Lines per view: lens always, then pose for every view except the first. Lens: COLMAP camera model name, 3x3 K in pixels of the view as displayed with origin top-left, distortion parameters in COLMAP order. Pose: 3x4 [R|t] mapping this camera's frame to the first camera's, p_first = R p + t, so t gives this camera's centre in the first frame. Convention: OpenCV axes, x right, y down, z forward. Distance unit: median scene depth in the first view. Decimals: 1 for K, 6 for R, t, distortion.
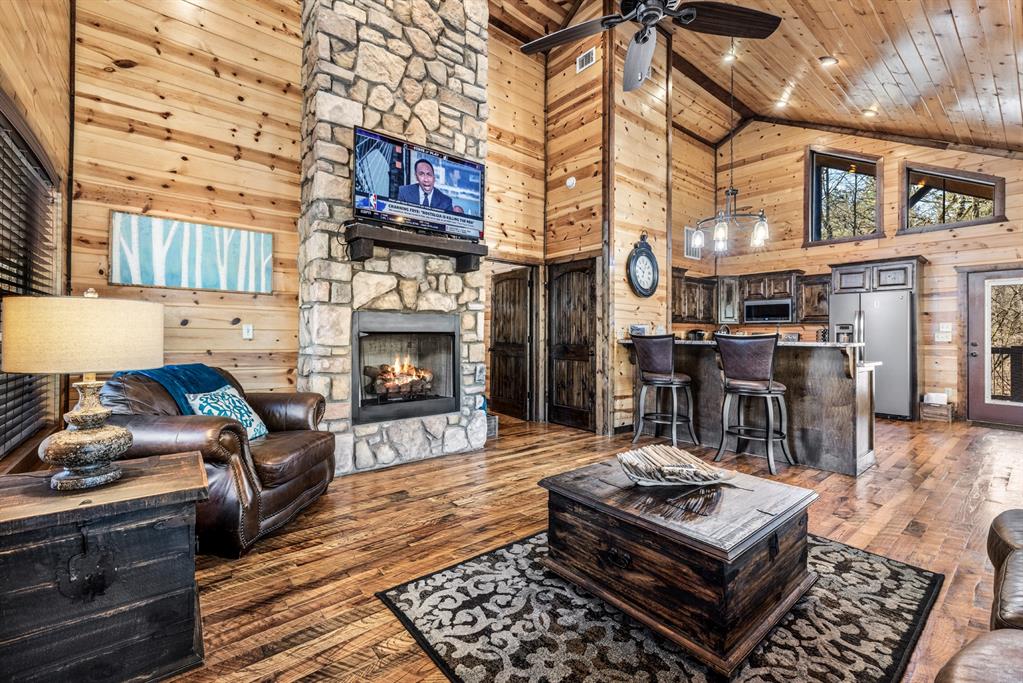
lens RADIAL K [[431.4, 0, 506.0], [0, 431.4, 331.8], [0, 0, 1]] dist [0.000803, 0.000154]
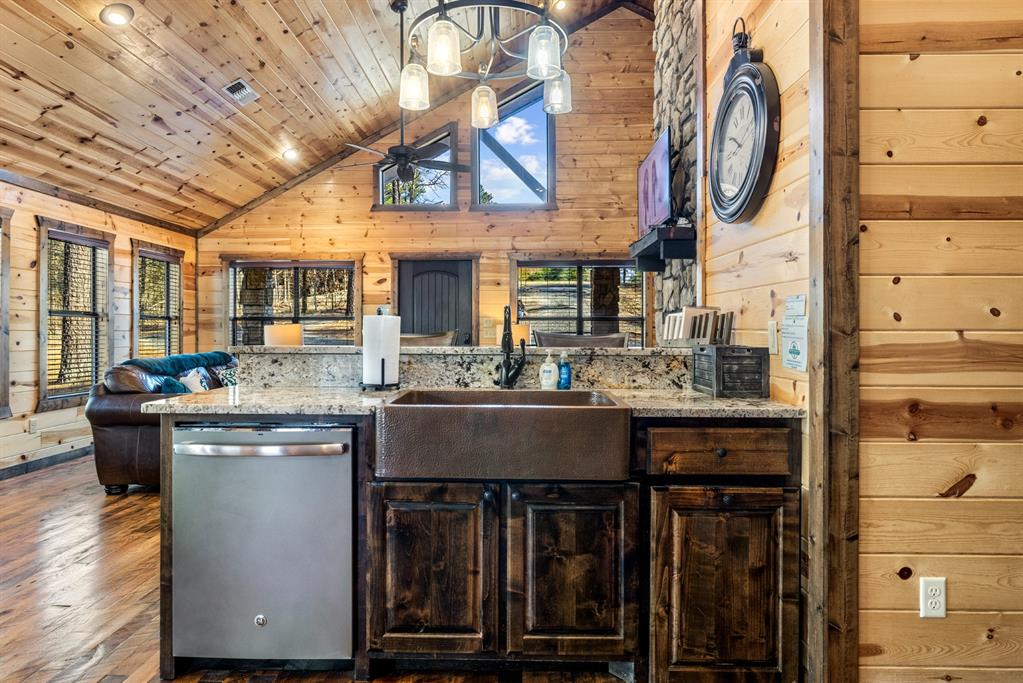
lens RADIAL K [[610.3, 0, 506.4], [0, 610.3, 327.8], [0, 0, 1]] dist [-0.002710, 0.000220]
pose [[-0.640387, -0.012815, -0.767945, 0.998224], [0.000055, 0.999860, -0.016731, 0.012591], [0.768052, -0.010757, -0.640297, 1.459908]]
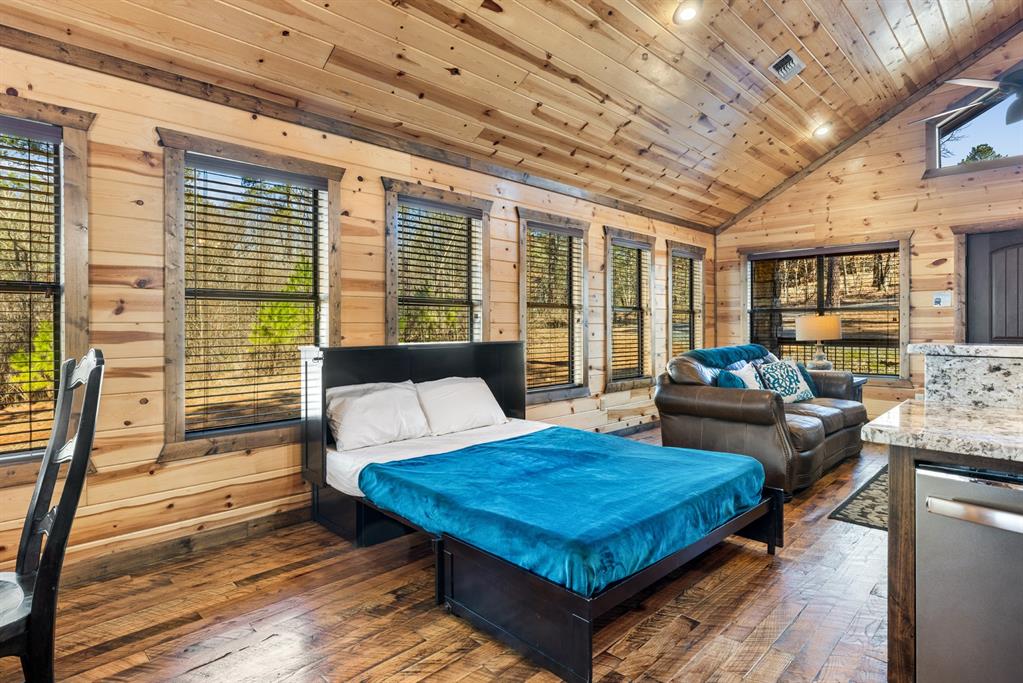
lens RADIAL K [[545.9, 0, 506.4], [0, 545.9, 325.6], [0, 0, 1]] dist [0.000244, 0.000500]
pose [[-0.993196, -0.005670, -0.116315, 1.043651], [-0.005031, 0.999971, -0.005782, 0.010837], [0.116344, -0.005158, -0.993196, 1.209969]]
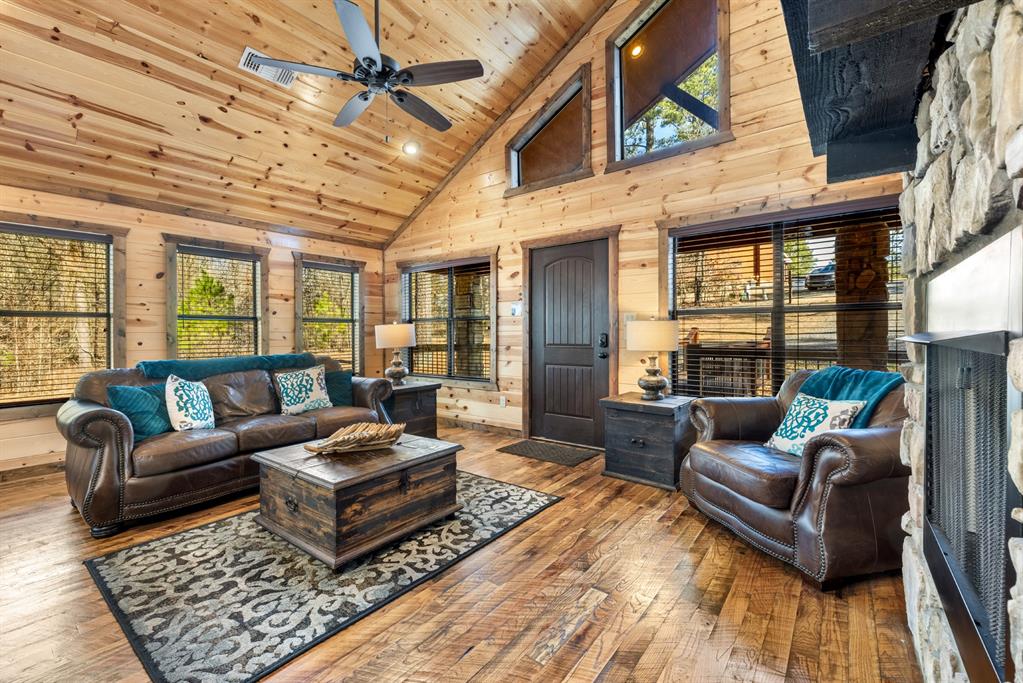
lens RADIAL K [[432.3, 0, 508.7], [0, 432.3, 334.1], [0, 0, 1]] dist [0.000304, 0.000475]
pose [[-0.972362, -0.001863, -0.233472, 0.121087], [-0.001257, 0.999995, -0.002743, 0.002670], [0.233476, -0.002373, -0.972360, 1.118655]]
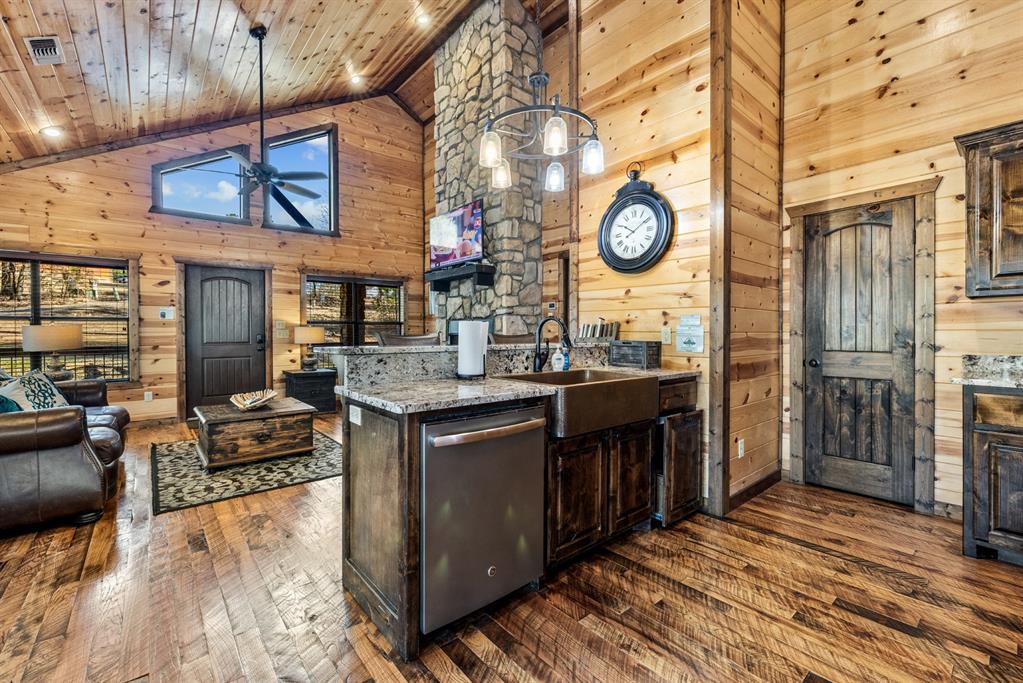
lens RADIAL K [[429.4, 0, 506.3], [0, 429.4, 336.8], [0, 0, 1]] dist [0.001018, 0.000084]
pose [[0.022047, 0.003739, -0.999750, 1.160636], [0.008229, 0.999958, 0.003921, 0.008466], [0.999723, -0.008314, 0.022016, 1.013105]]
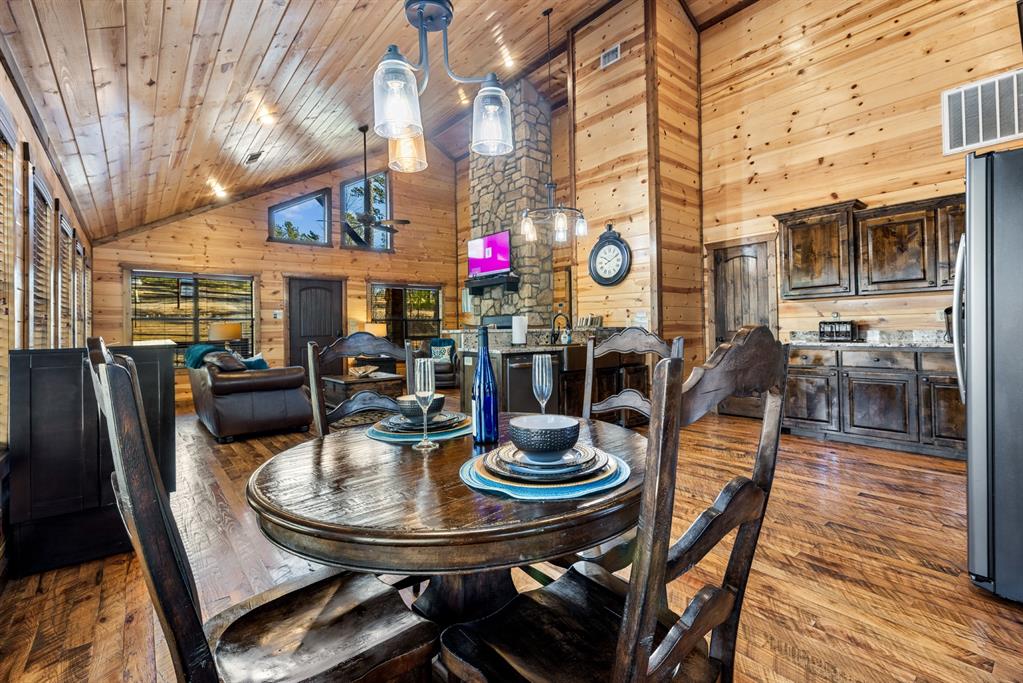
lens RADIAL K [[453.8, 0, 512.8], [0, 453.8, 324.2], [0, 0, 1]] dist [0.001588, 0.000046]
pose [[0.020483, -0.020042, -0.999589, 1.725151], [0.022053, 0.999565, -0.019590, 0.031112], [0.999547, -0.021642, 0.020916, 0.942188]]
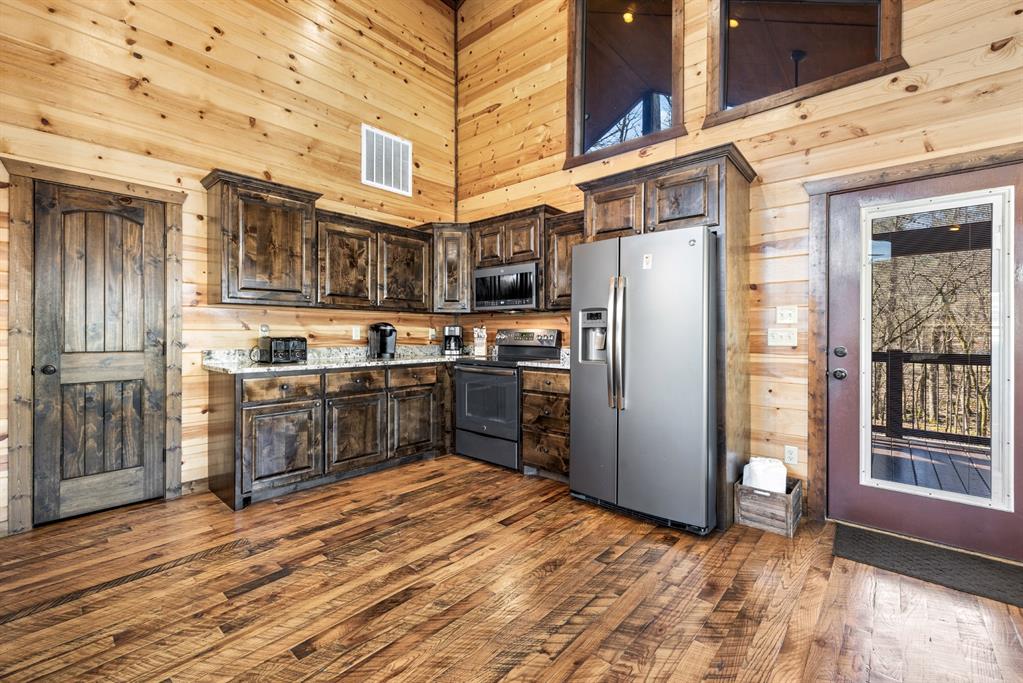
lens RADIAL K [[430.6, 0, 505.1], [0, 430.6, 333.9], [0, 0, 1]] dist [0.001574, 0.000285]
pose [[0.985821, -0.001929, 0.167791, 0.937541], [0.000898, 0.999980, 0.006215, 0.009625], [-0.167800, -0.005976, 0.985803, 0.867717]]
